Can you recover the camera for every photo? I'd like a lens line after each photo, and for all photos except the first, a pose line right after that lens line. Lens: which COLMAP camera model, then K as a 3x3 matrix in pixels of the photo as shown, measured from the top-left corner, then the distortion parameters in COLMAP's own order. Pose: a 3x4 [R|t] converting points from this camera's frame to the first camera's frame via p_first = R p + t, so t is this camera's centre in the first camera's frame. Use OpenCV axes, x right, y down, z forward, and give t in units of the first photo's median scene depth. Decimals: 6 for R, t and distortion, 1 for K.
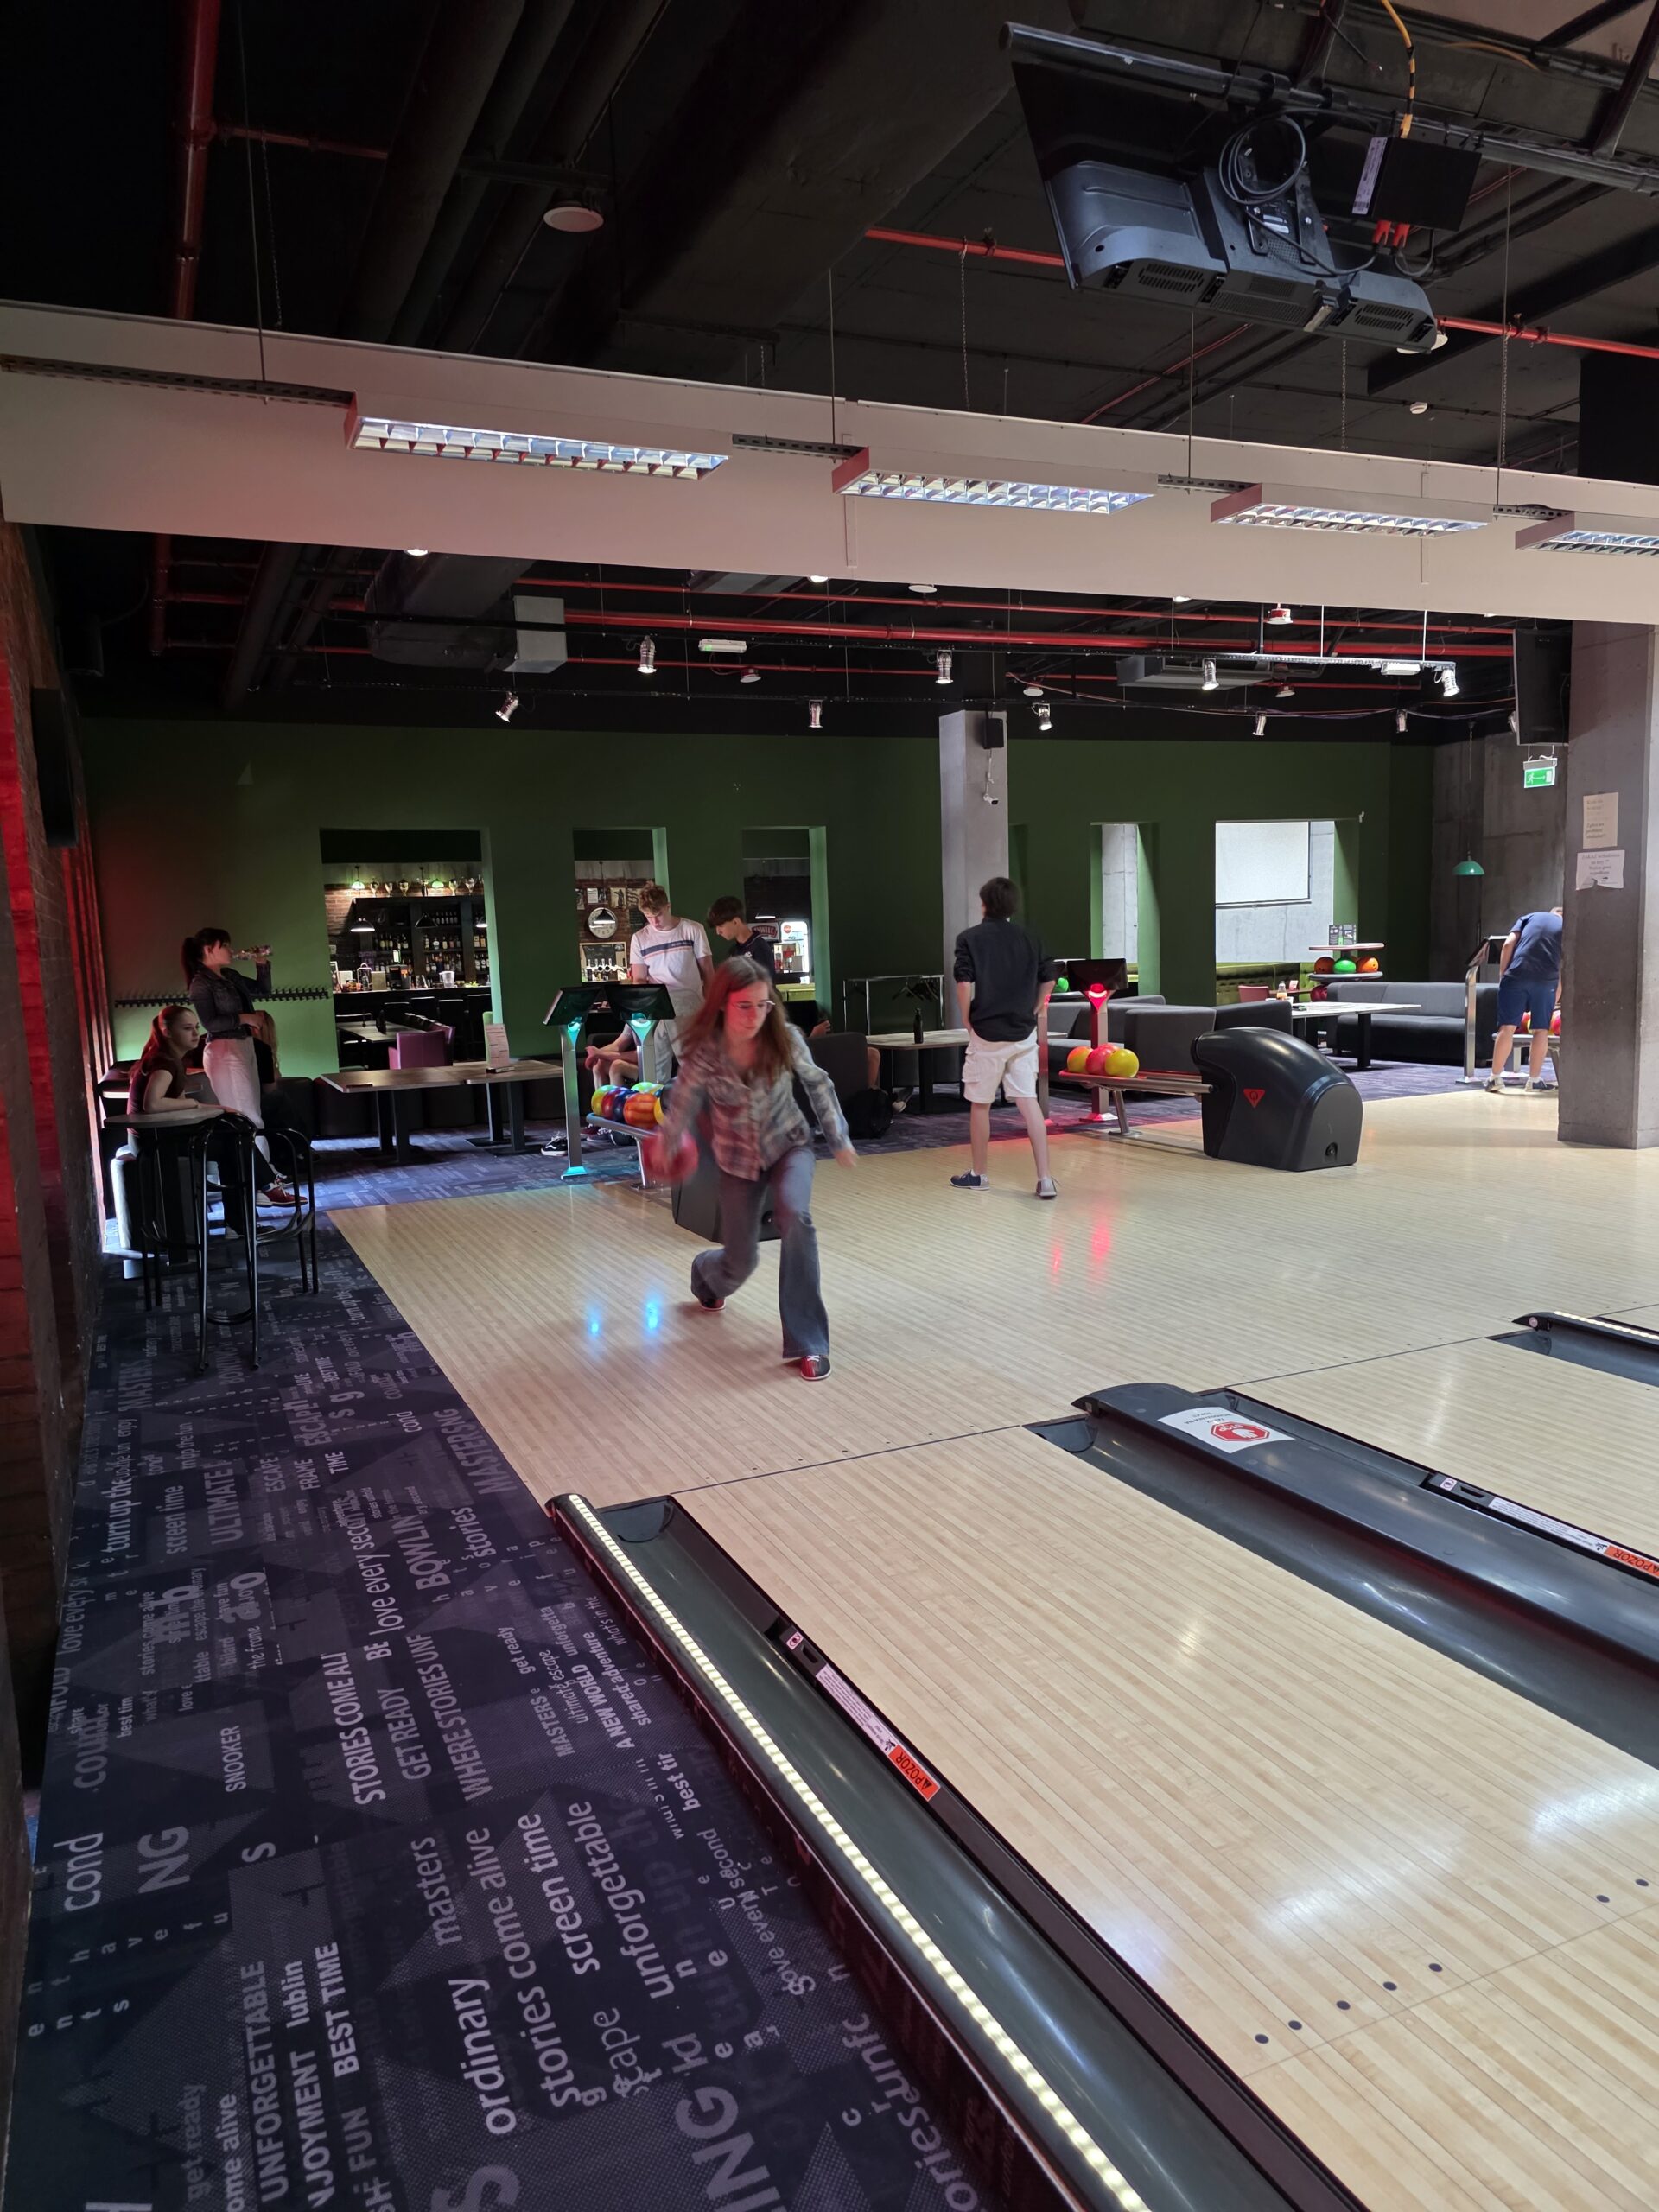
lens RADIAL K [[1481.6, 0, 798.8], [0, 1481.6, 1122.0], [0, 0, 1]] dist [0.066513, -0.062604]
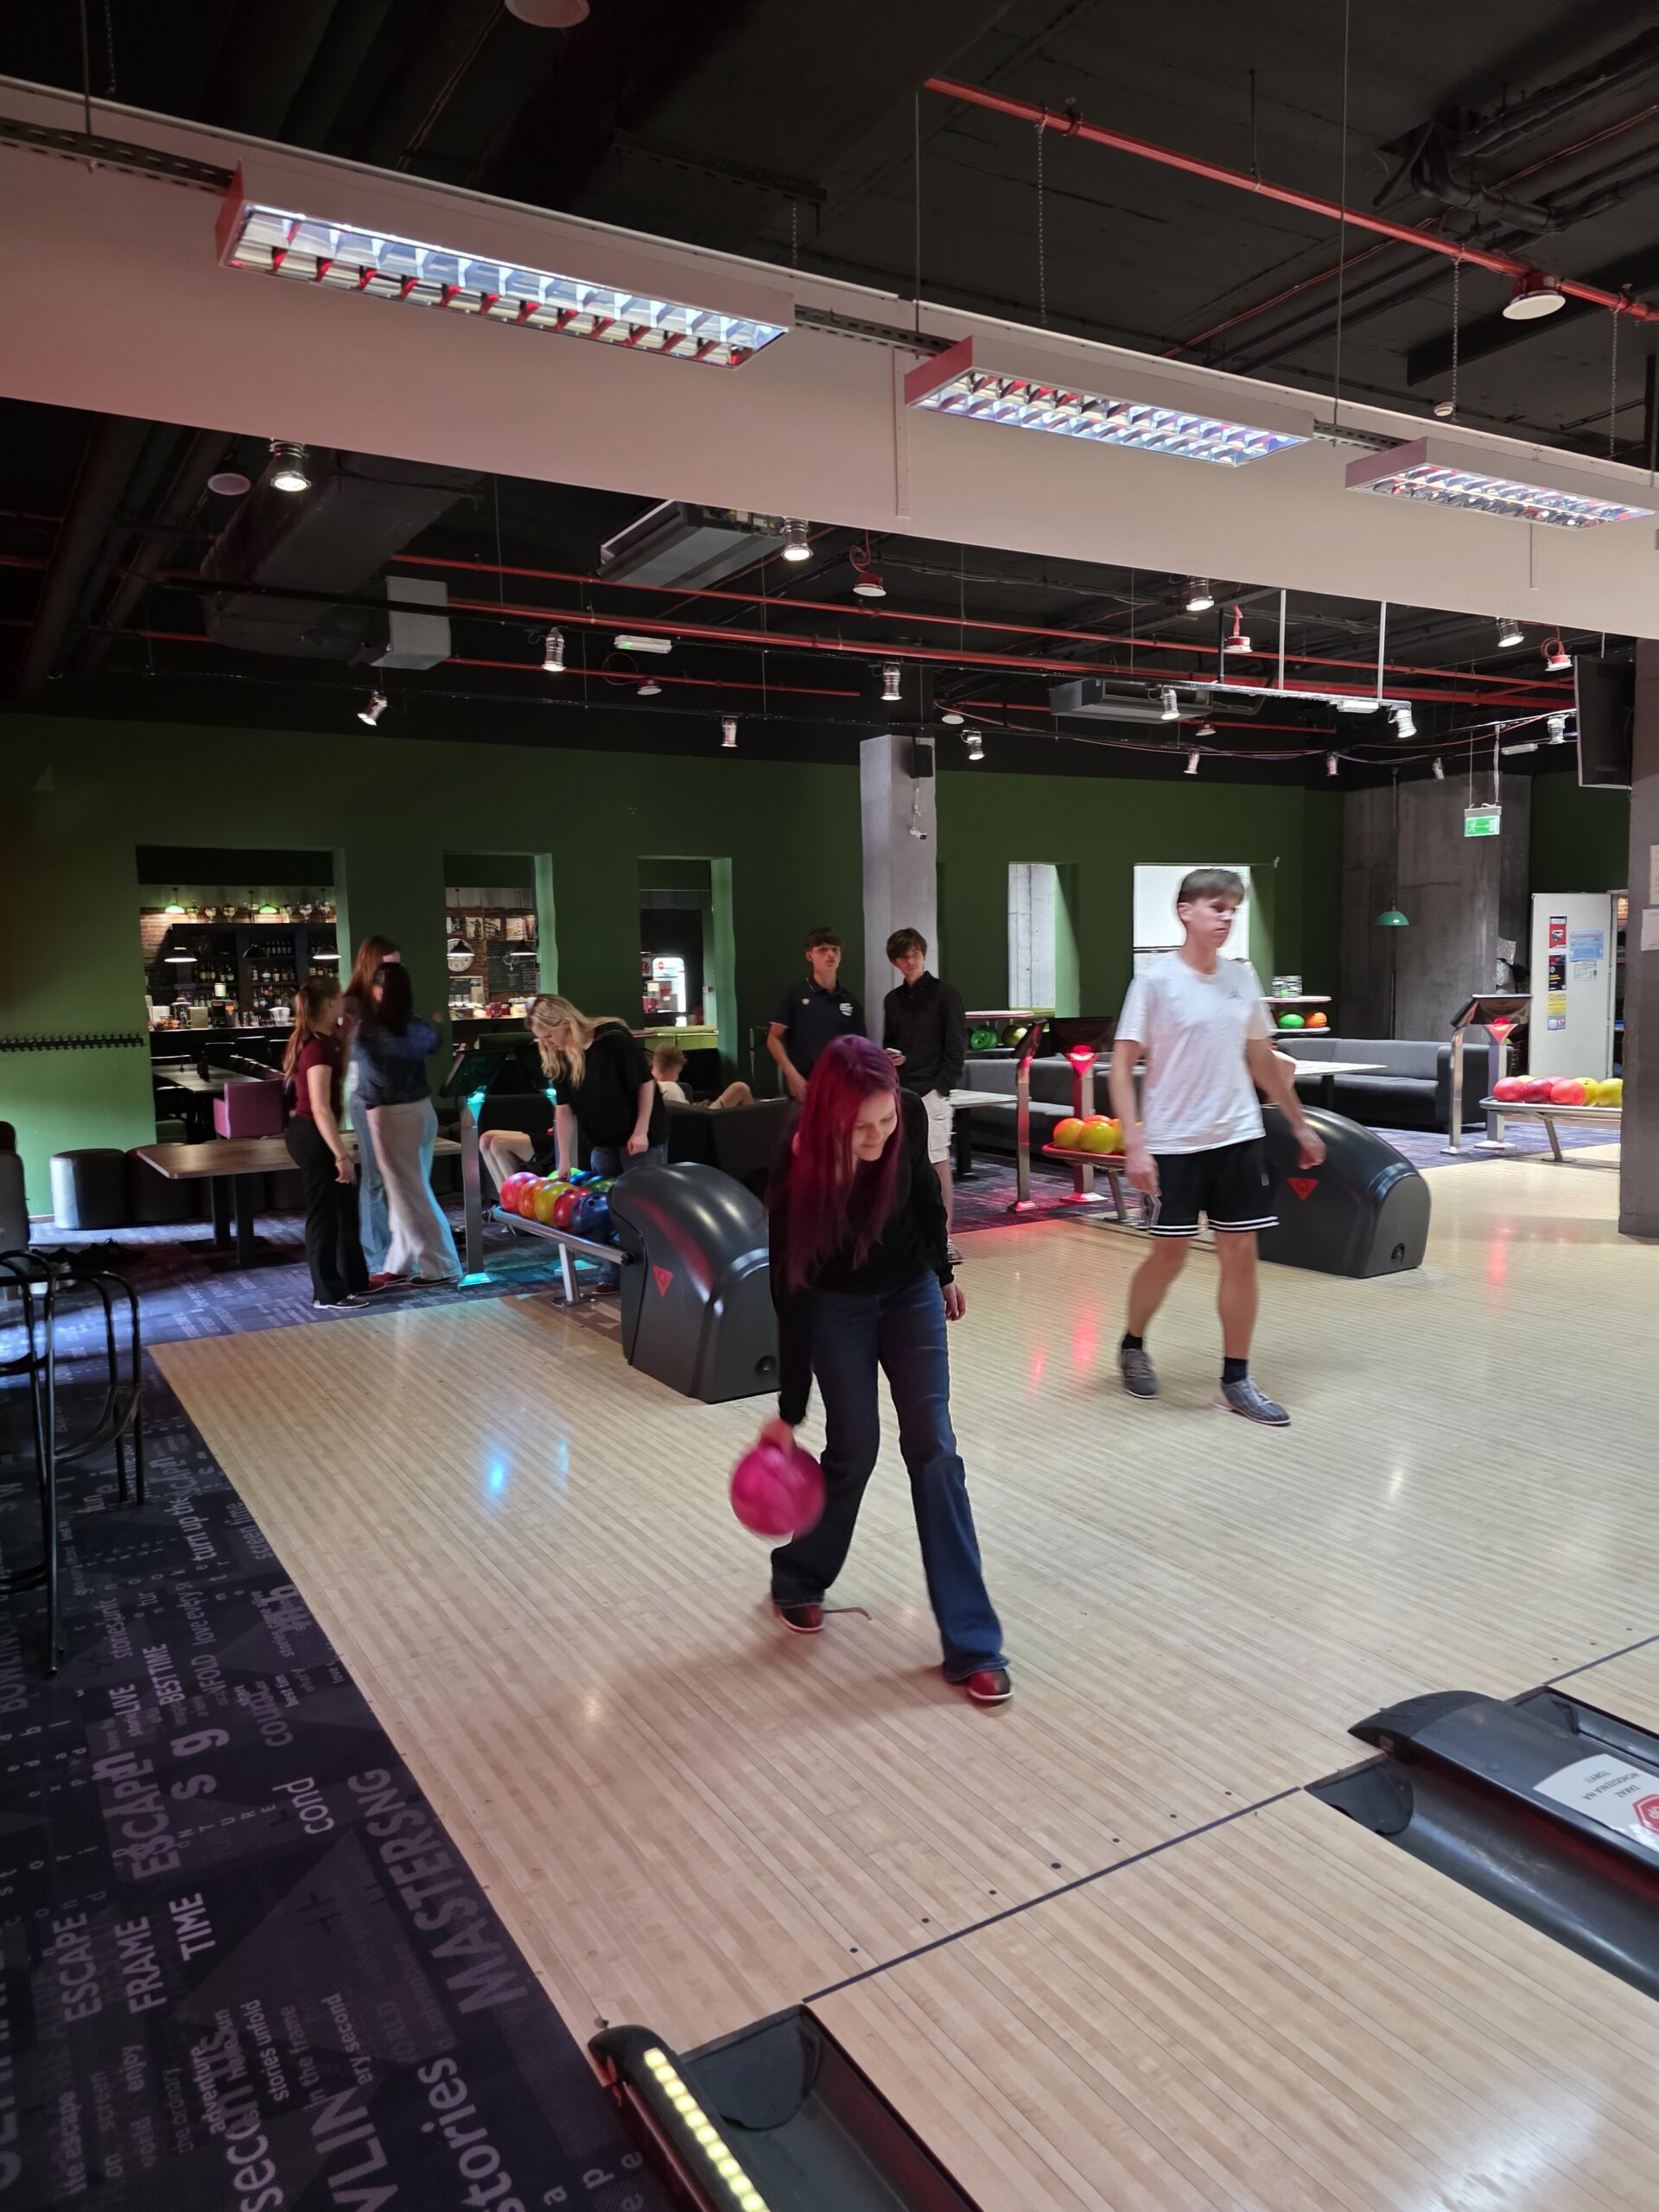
lens RADIAL K [[1502.8, 0, 836.7], [0, 1502.8, 1107.3], [0, 0, 1]] dist [0.070651, -0.065281]
pose [[0.991667, 0.003439, 0.128785, -0.105990], [0.000837, 0.999451, -0.033130, -0.053355], [-0.128828, 0.032962, 0.991119, 0.281243]]
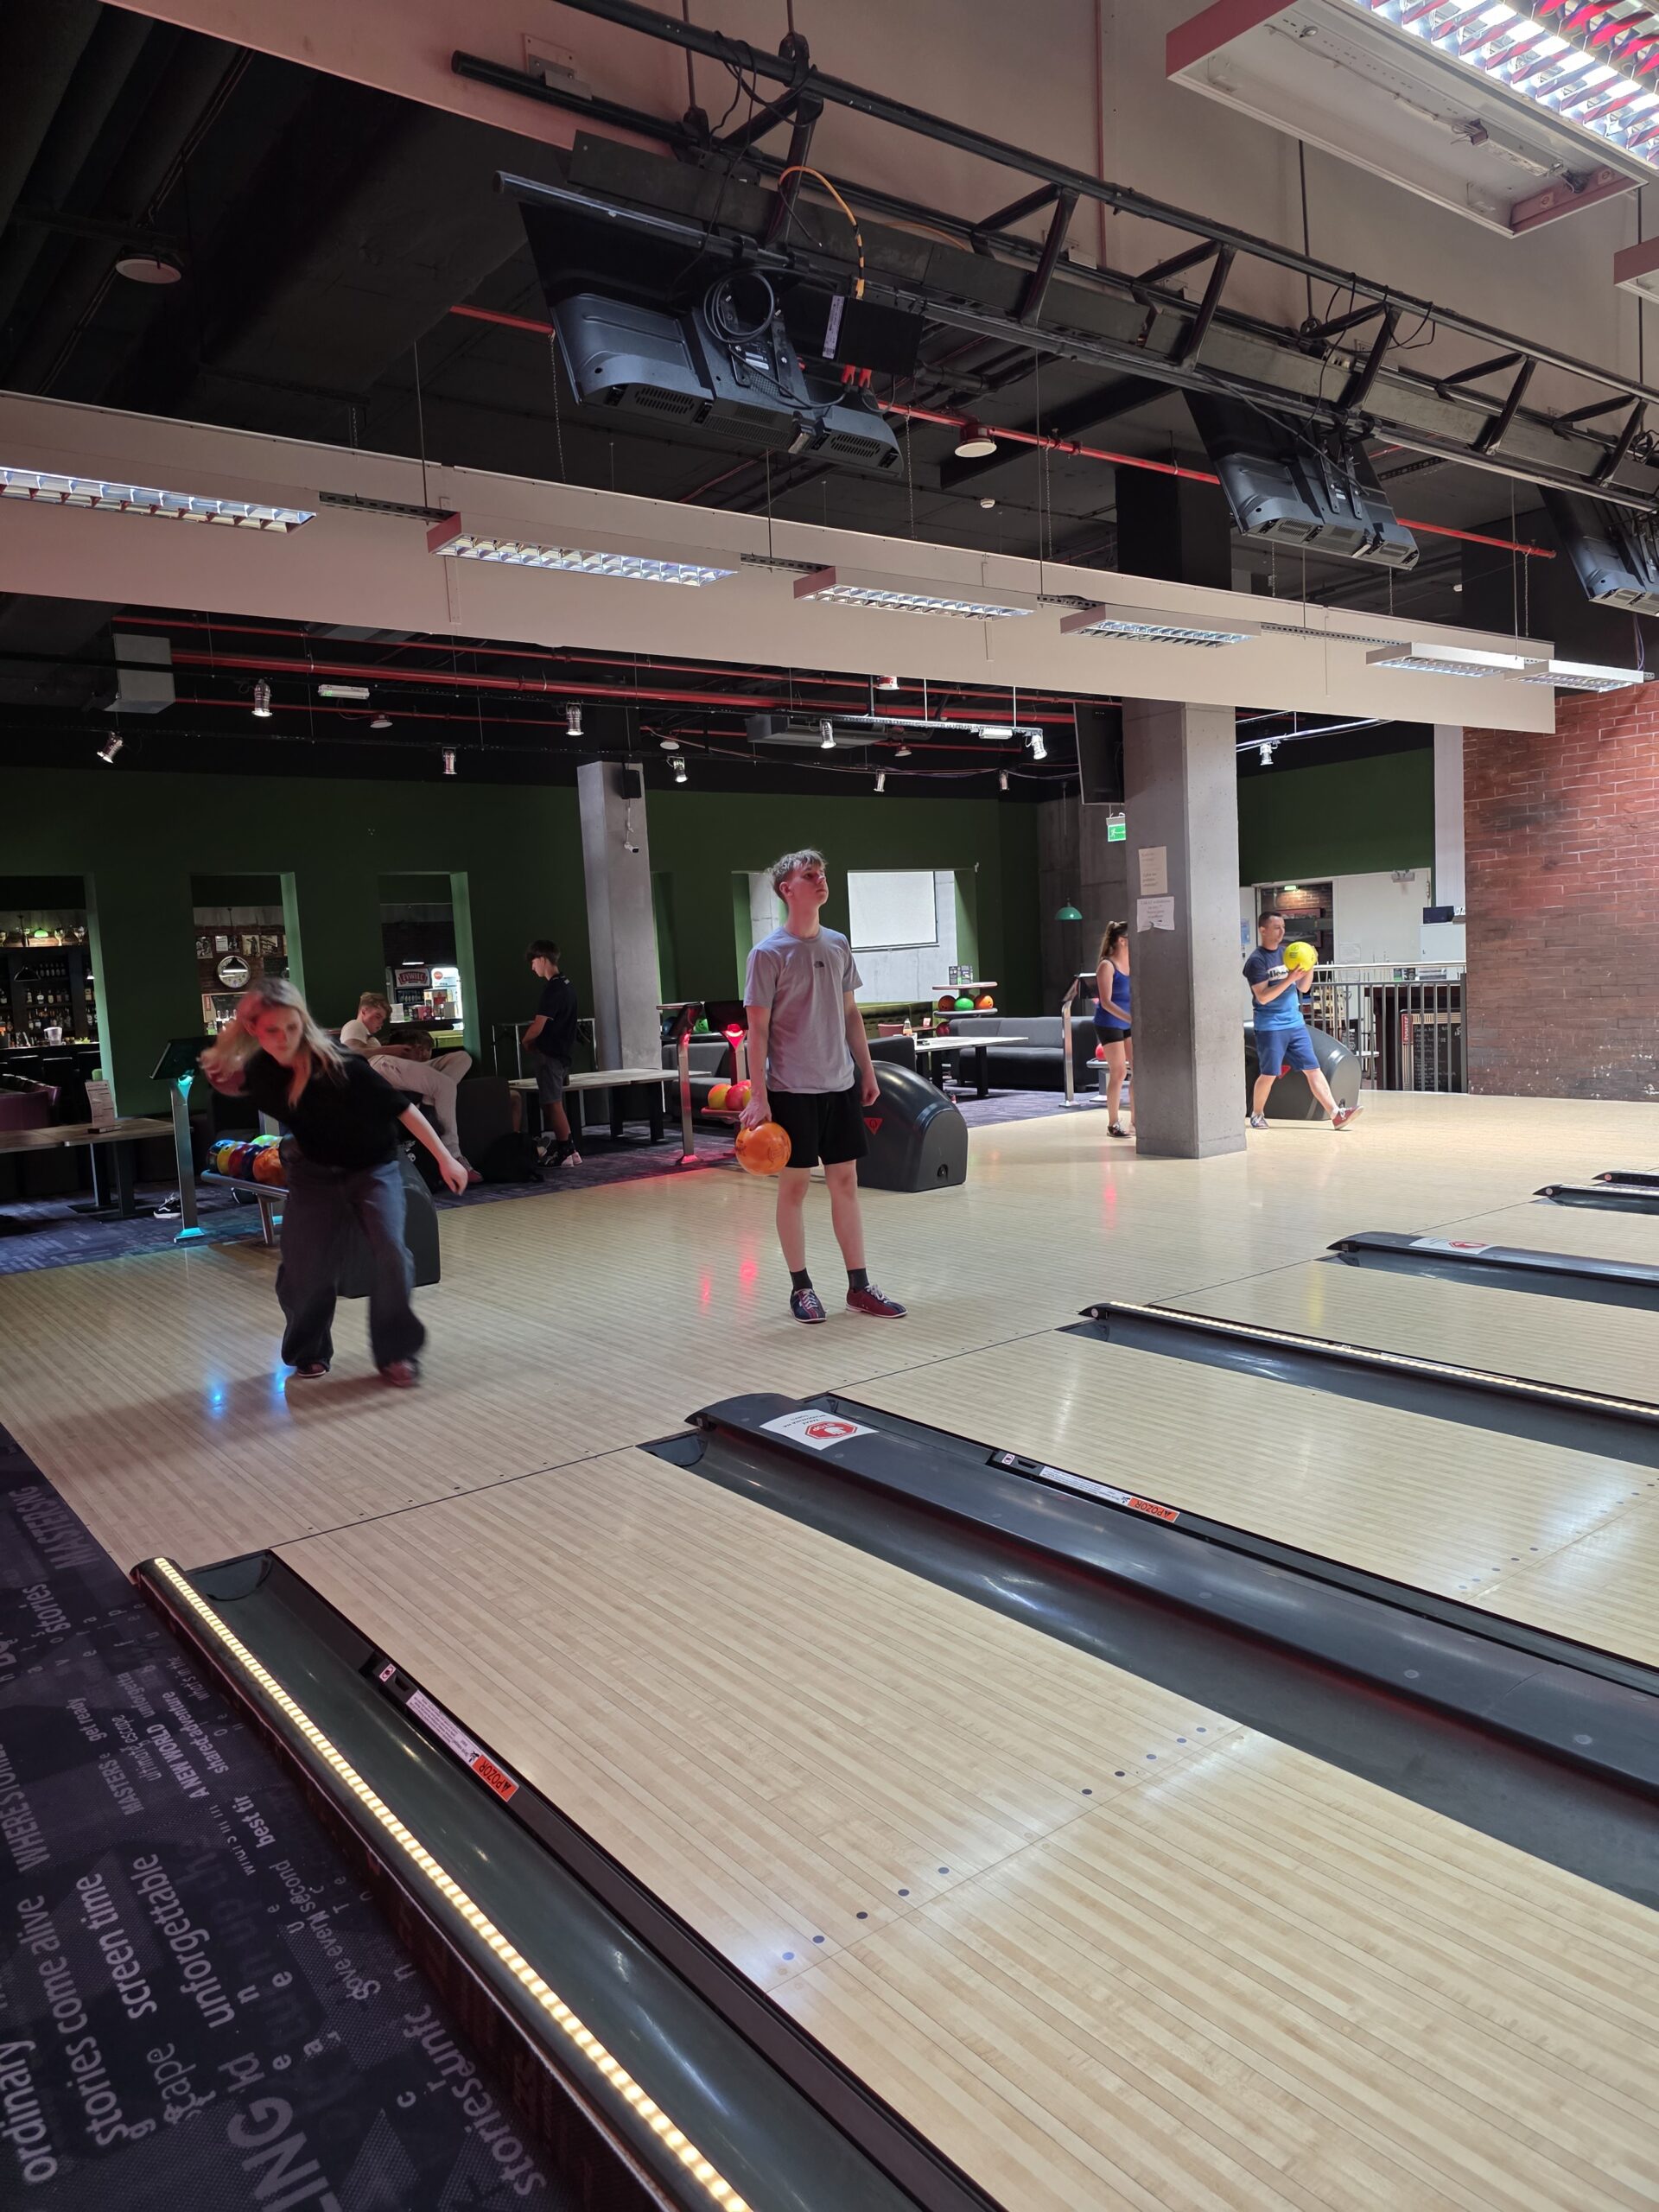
lens RADIAL K [[1484.3, 0, 815.9], [0, 1484.3, 1087.0], [0, 0, 1]] dist [0.068457, -0.071223]
pose [[0.972606, -0.033136, 0.230084, 0.032370], [0.045419, 0.997800, -0.048296, 0.007962], [-0.227978, 0.057423, 0.971972, -0.042620]]
